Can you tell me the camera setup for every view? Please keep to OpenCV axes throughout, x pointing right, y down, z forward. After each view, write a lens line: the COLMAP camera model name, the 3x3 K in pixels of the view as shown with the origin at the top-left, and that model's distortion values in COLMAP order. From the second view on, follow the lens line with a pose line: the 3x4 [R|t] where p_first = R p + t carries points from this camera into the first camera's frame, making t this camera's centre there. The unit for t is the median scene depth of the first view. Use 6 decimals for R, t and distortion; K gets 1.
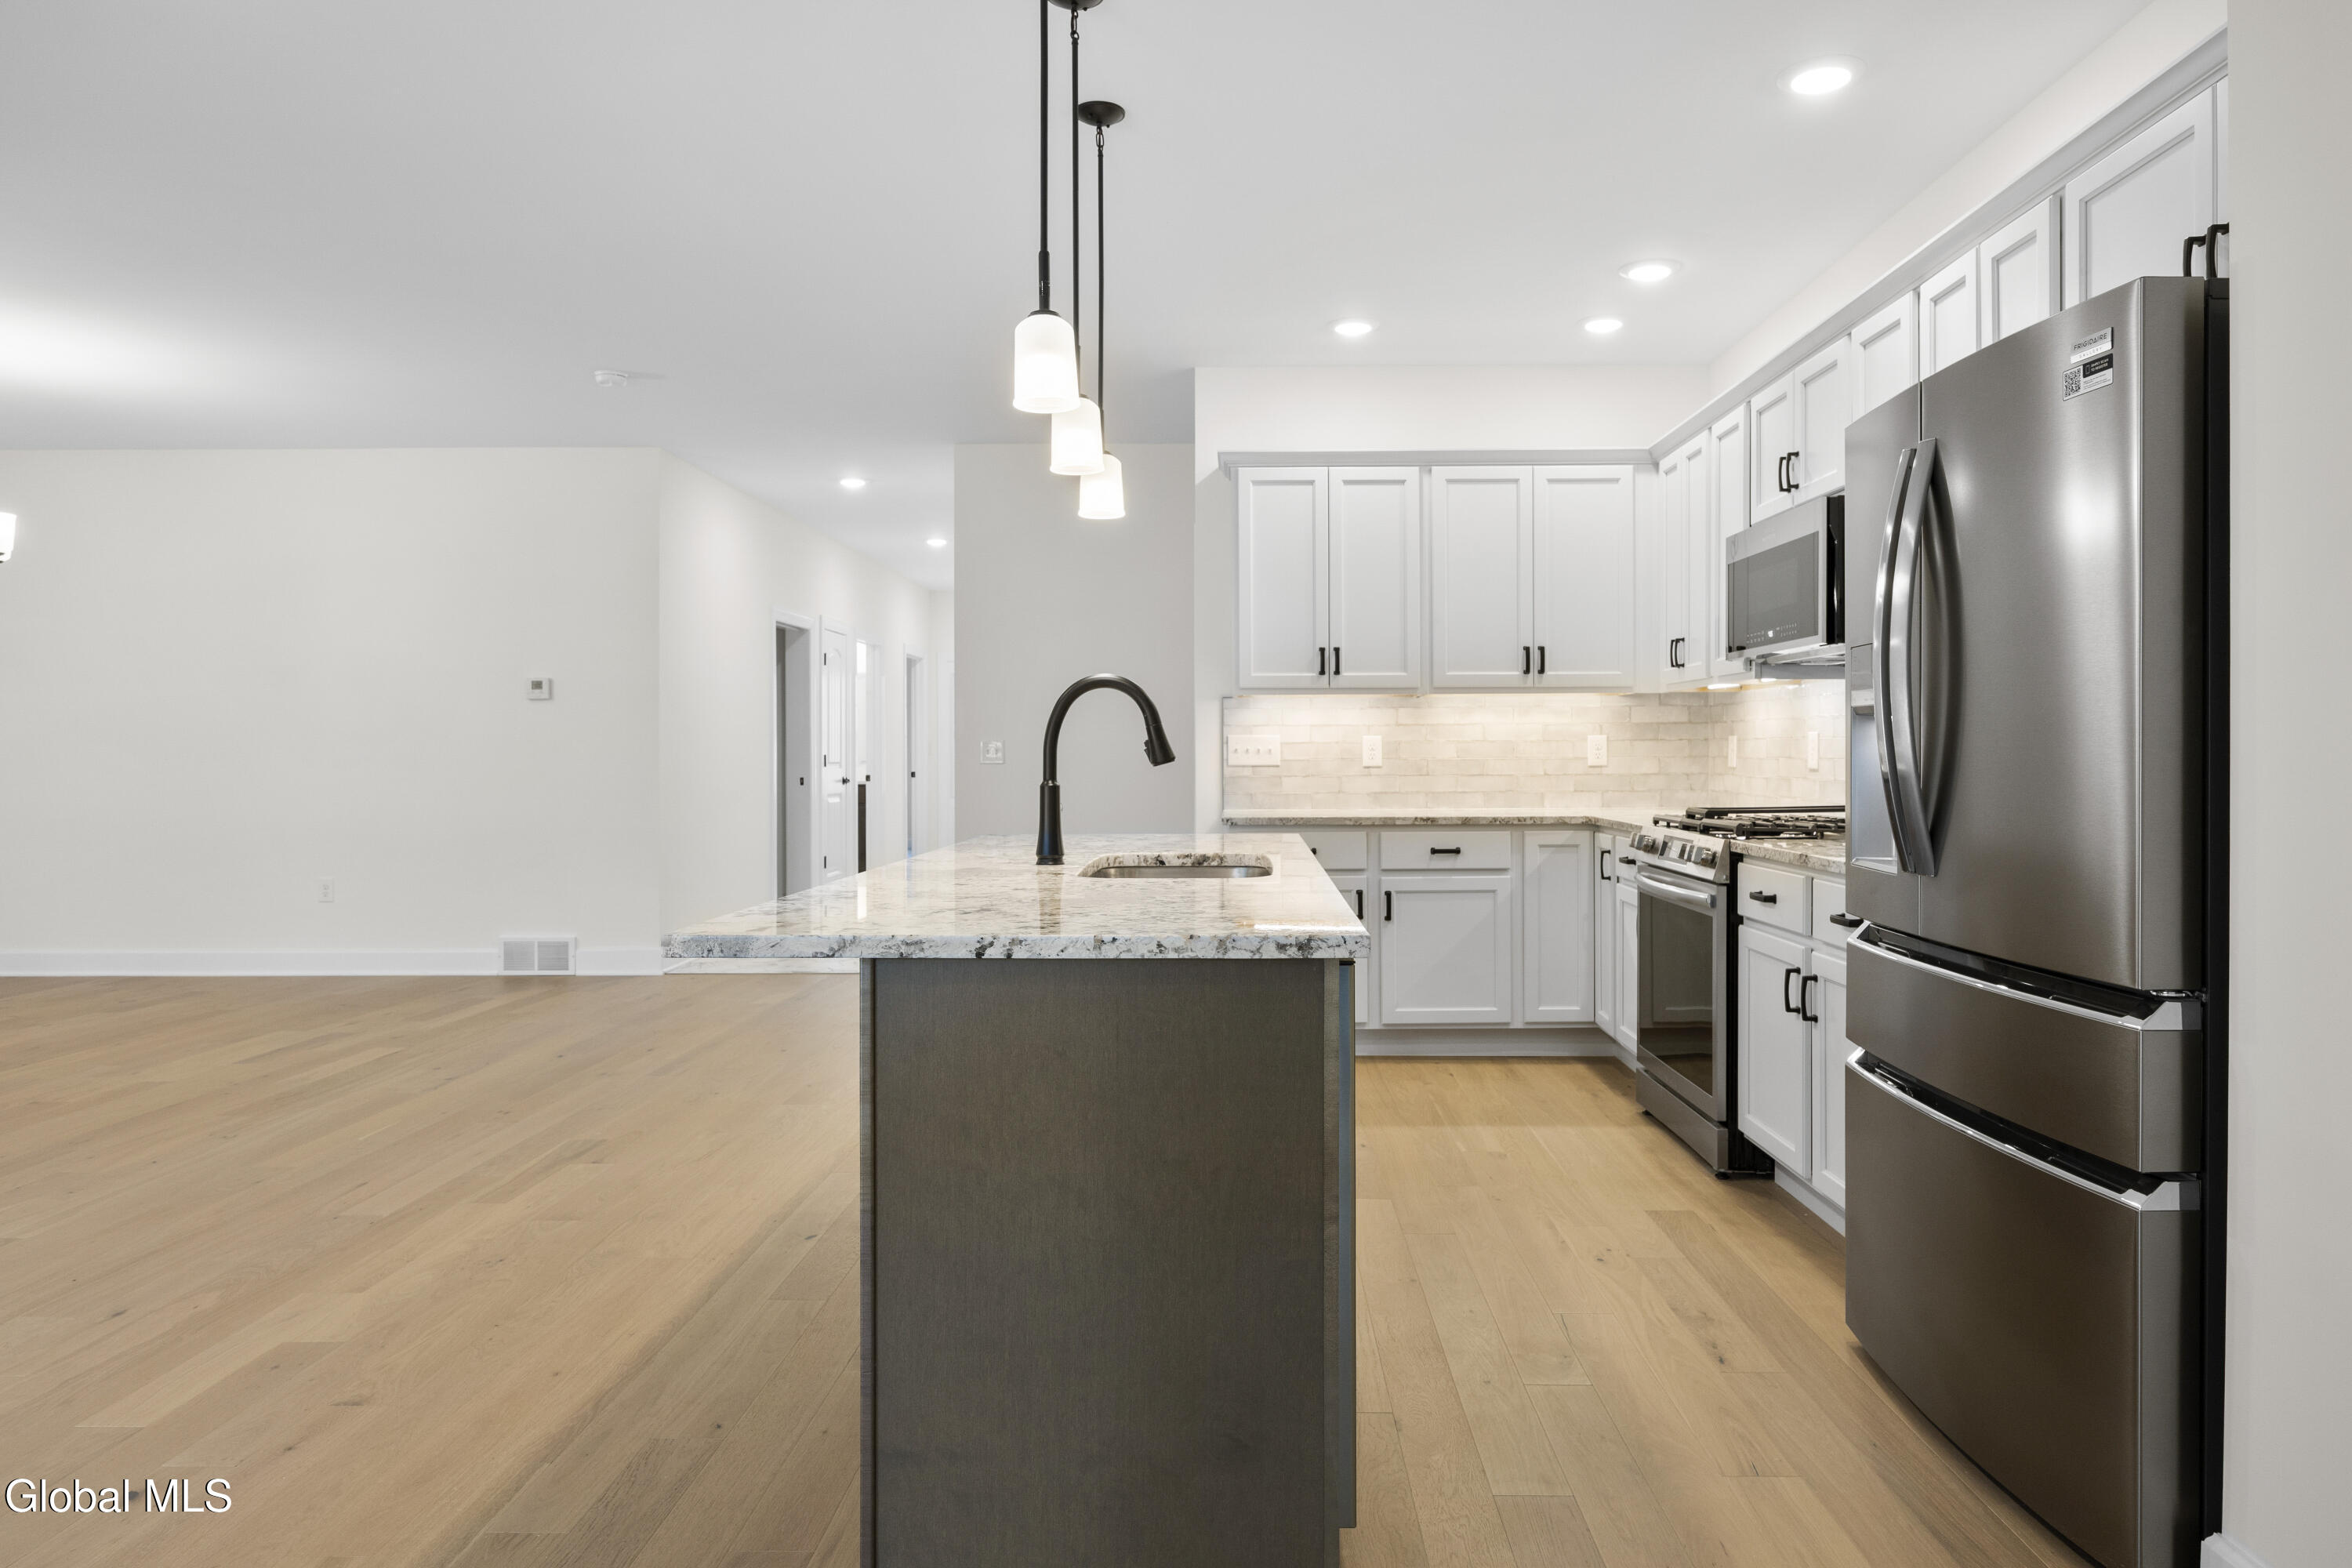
lens RADIAL K [[1449.2, 0, 1240.2], [0, 1449.2, 761.3], [0, 0, 1]] dist [-0.014982, 0.008435]
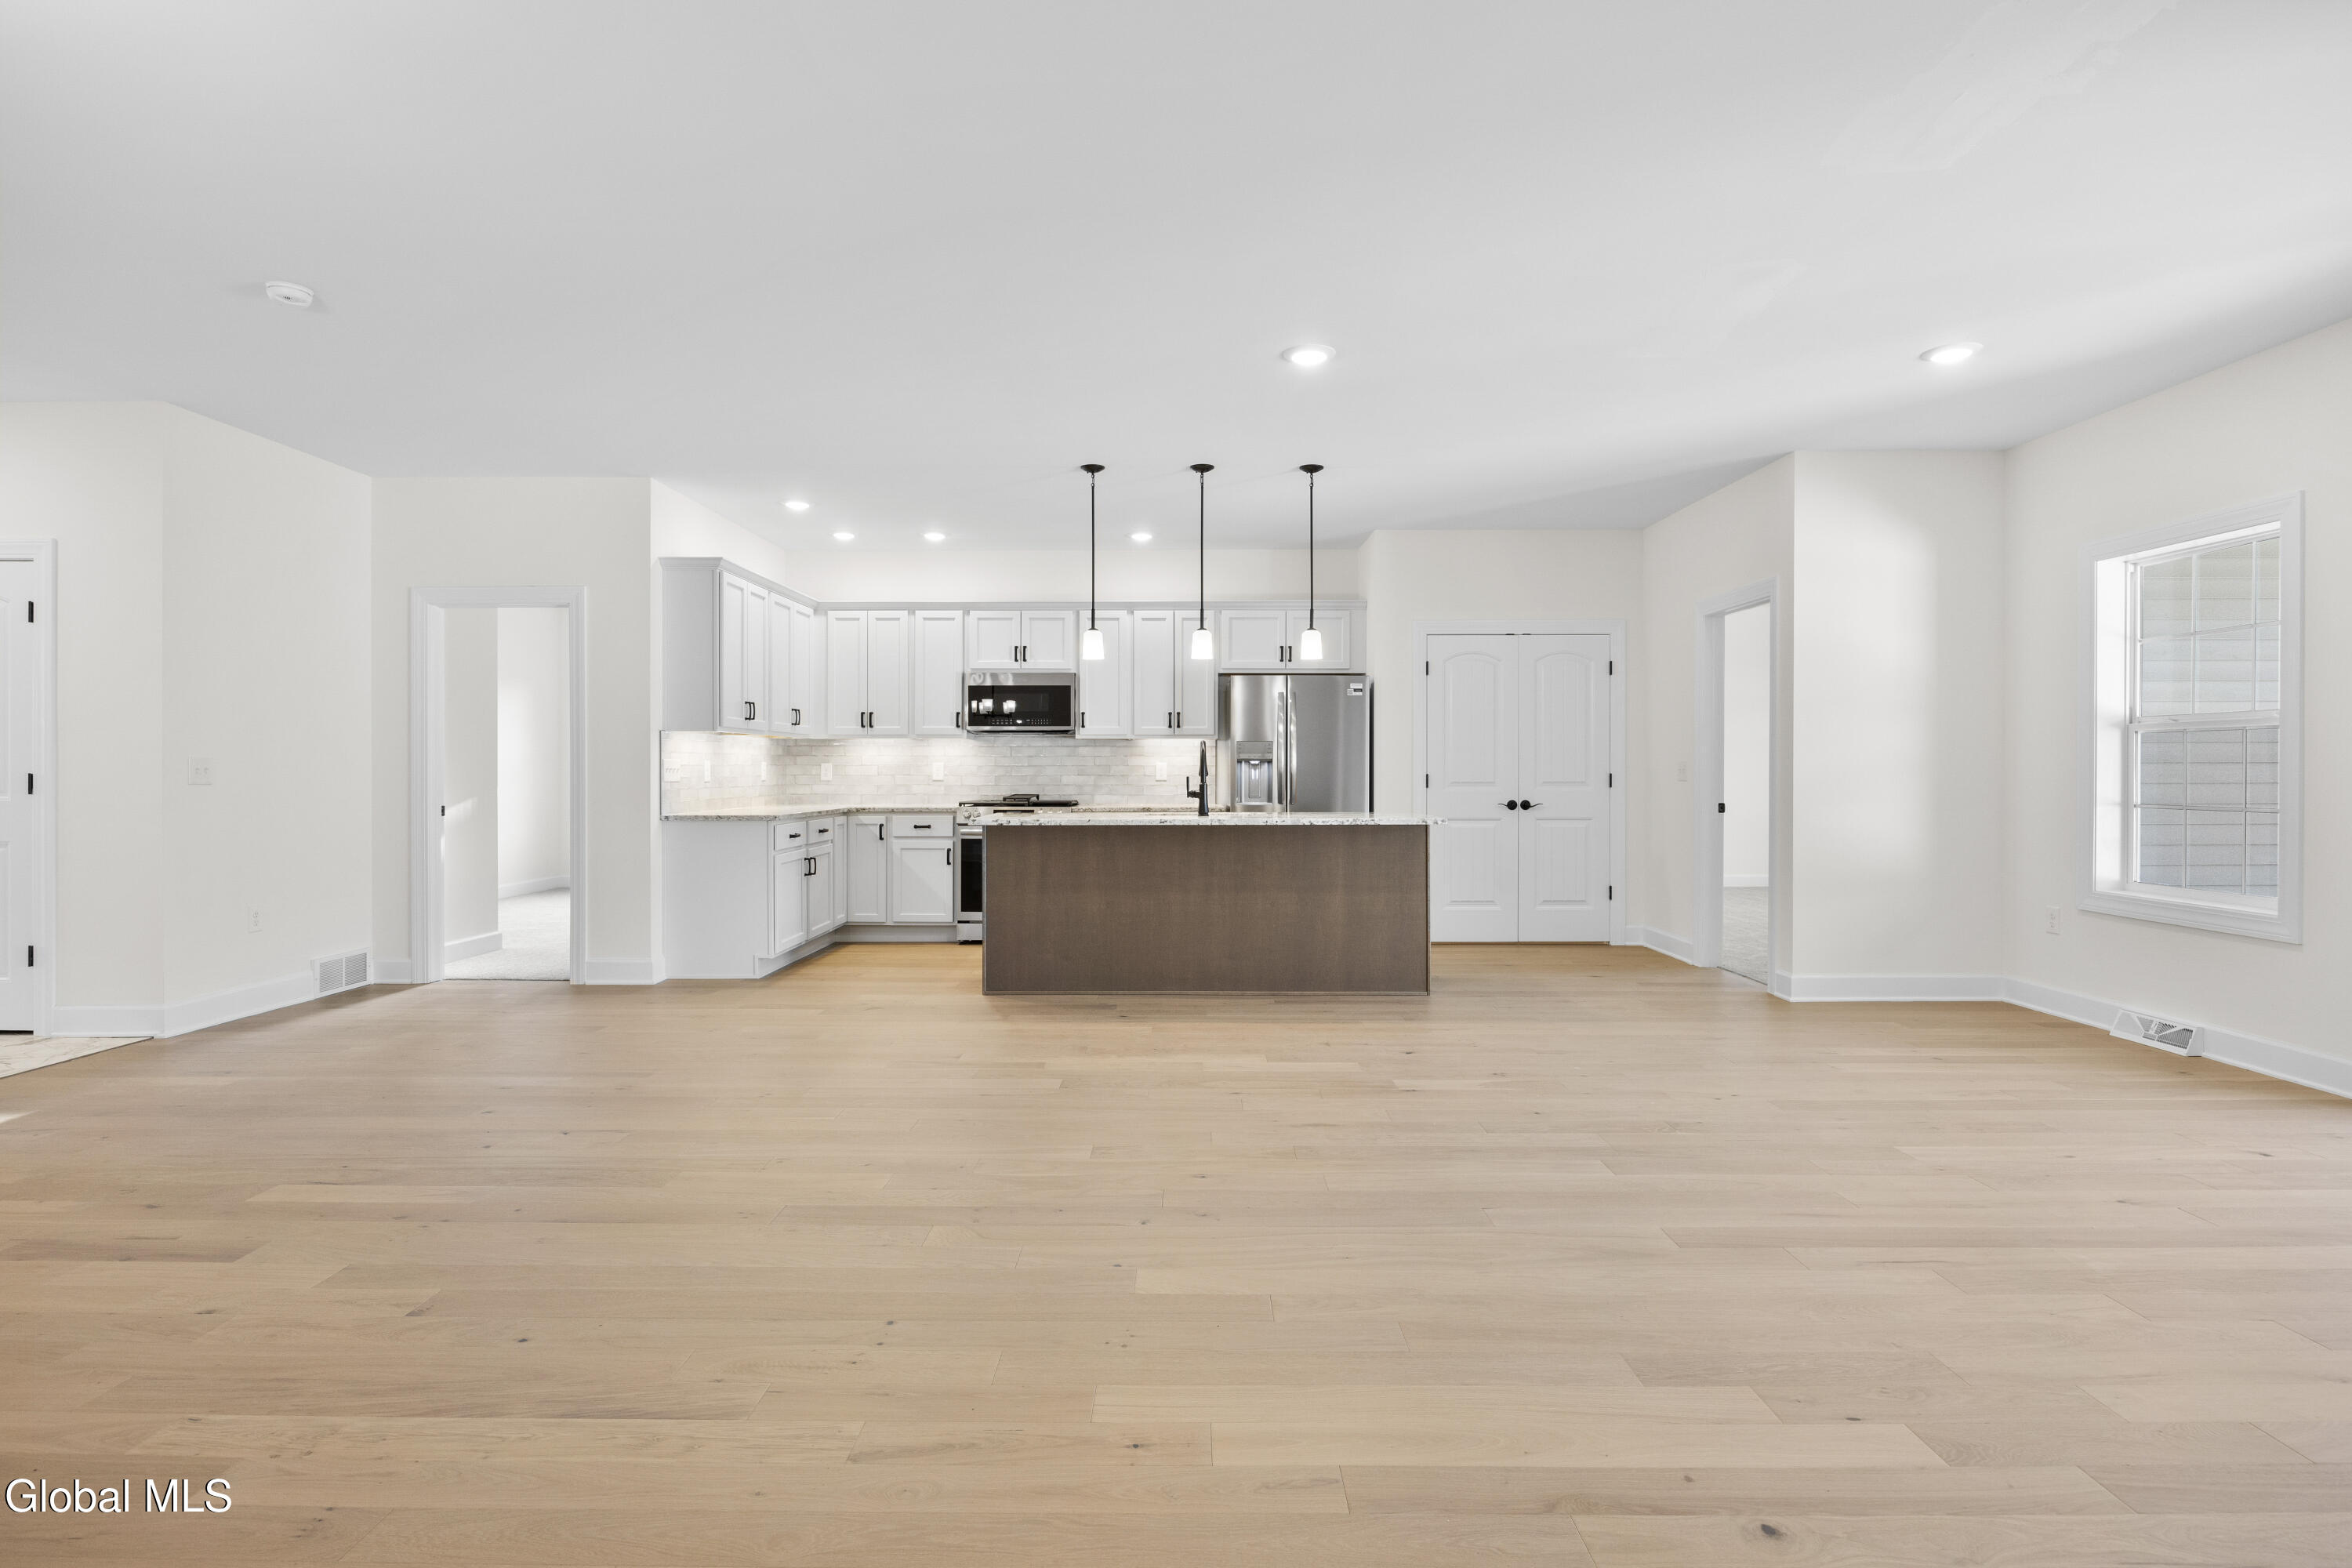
lens RADIAL K [[1156.7, 0, 1174.6], [0, 1156.7, 771.2], [0, 0, 1]] dist [-0.010527, -0.000339]
pose [[0.009951, 0.003356, 0.999945, -1.350868], [0.007783, 0.999964, -0.003433, 0.000860], [-0.999920, 0.007816, 0.009924, 0.656348]]
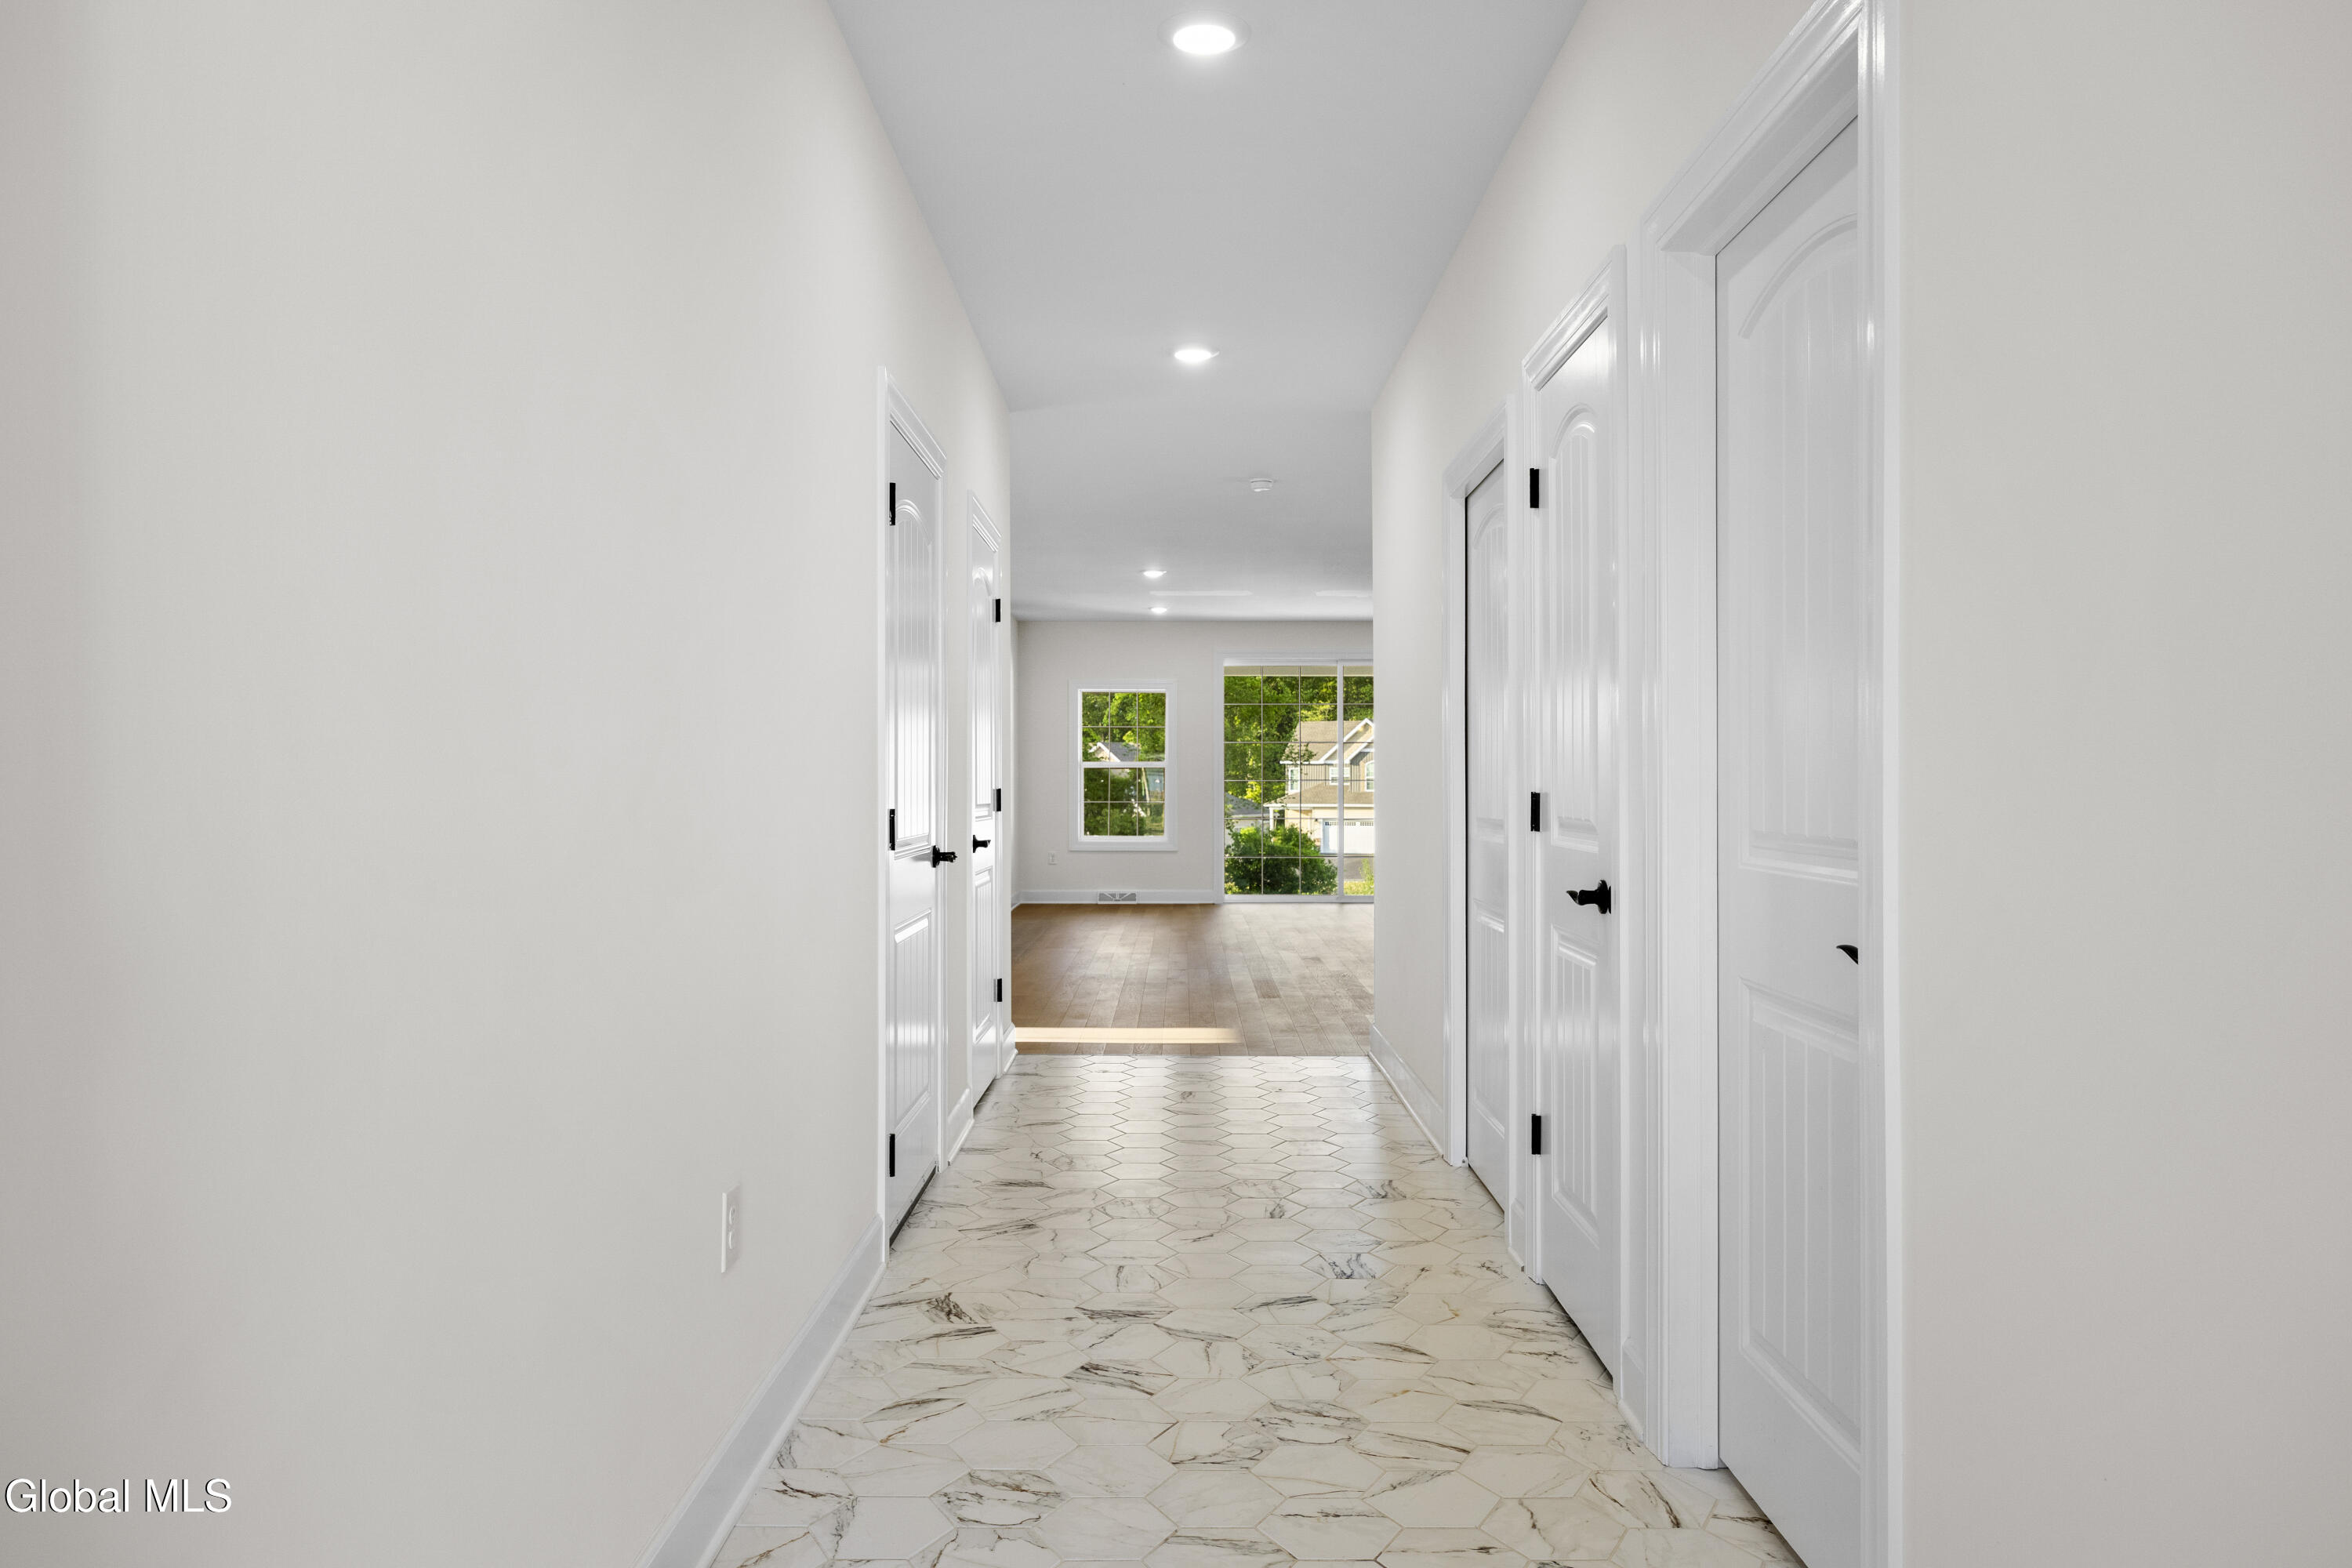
lens RADIAL K [[1570.1, 0, 1176.6], [0, 1570.1, 781.5], [0, 0, 1]] dist [-0.002963, -0.002886]
pose [[-0.999973, 0.004430, 0.005845, -0.471712], [0.004456, 0.999980, 0.004461, -0.018703], [-0.005826, 0.004486, -0.999973, 3.021908]]
